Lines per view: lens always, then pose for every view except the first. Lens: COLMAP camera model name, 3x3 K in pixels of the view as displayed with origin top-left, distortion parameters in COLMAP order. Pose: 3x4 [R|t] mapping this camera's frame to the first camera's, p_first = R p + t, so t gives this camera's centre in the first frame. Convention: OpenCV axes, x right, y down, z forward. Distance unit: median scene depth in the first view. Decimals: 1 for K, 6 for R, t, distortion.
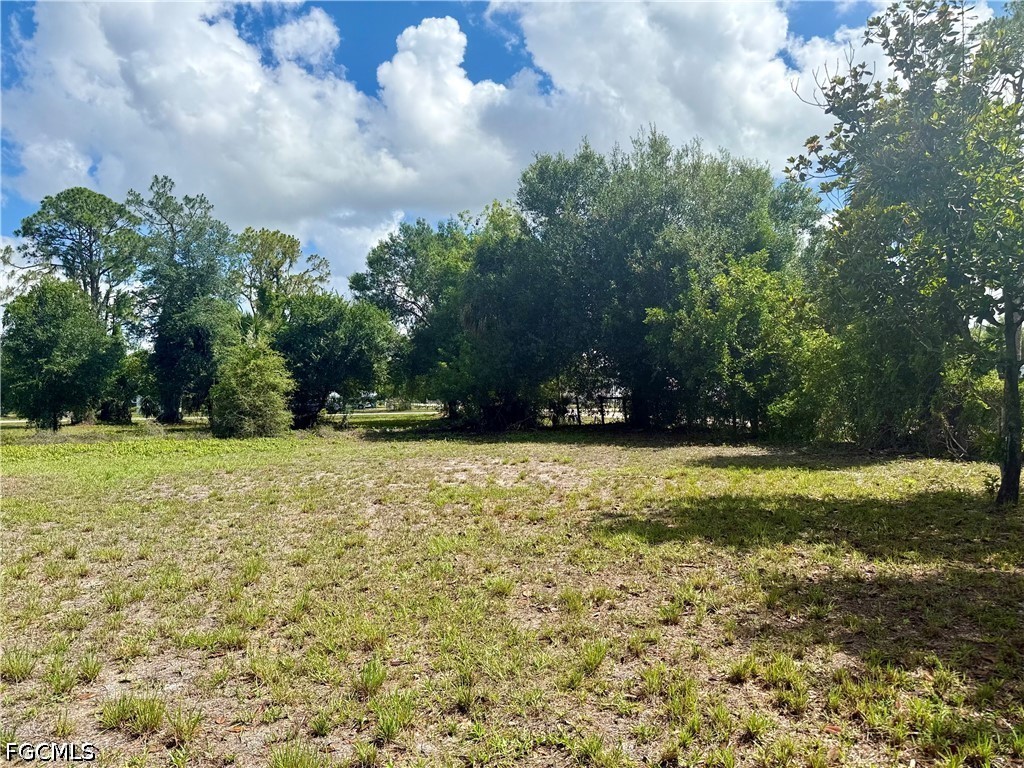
lens RADIAL K [[728.9, 0, 508.2], [0, 728.9, 381.8], [0, 0, 1]] dist [0.054059, -0.066782]
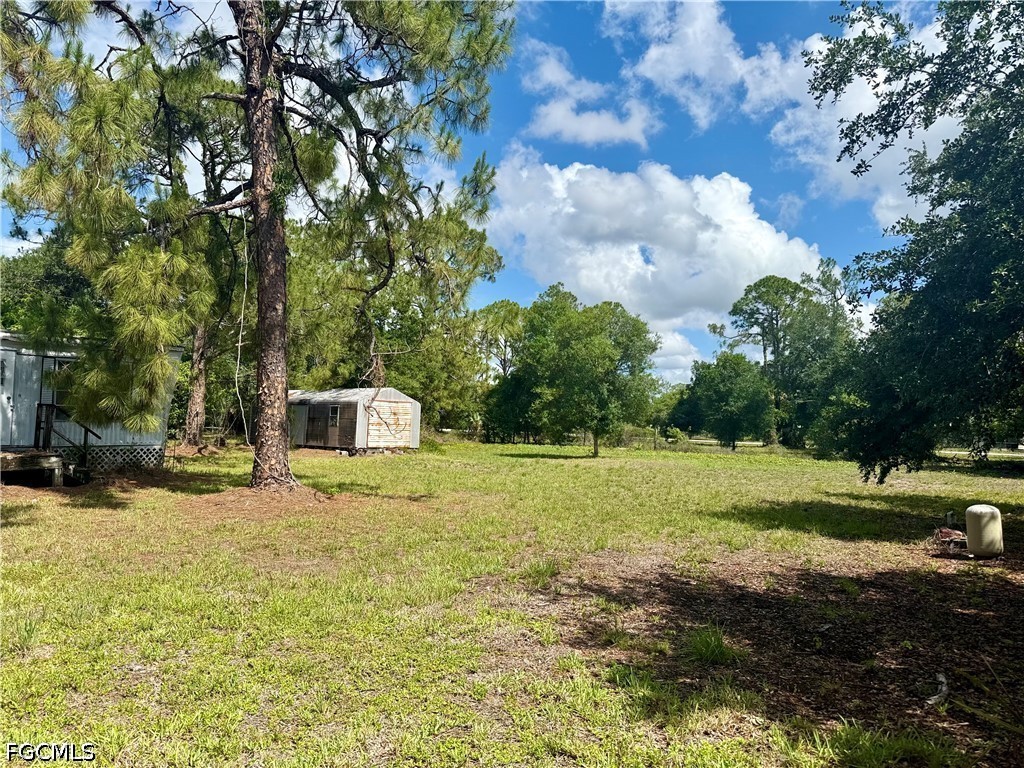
lens RADIAL K [[728.9, 0, 508.2], [0, 728.9, 381.8], [0, 0, 1]] dist [0.054059, -0.066782]
pose [[0.595492, -0.010362, -0.803294, 0.274560], [-0.023996, 0.999241, -0.030678, -0.012026], [0.803002, 0.037545, 0.594792, -0.245412]]
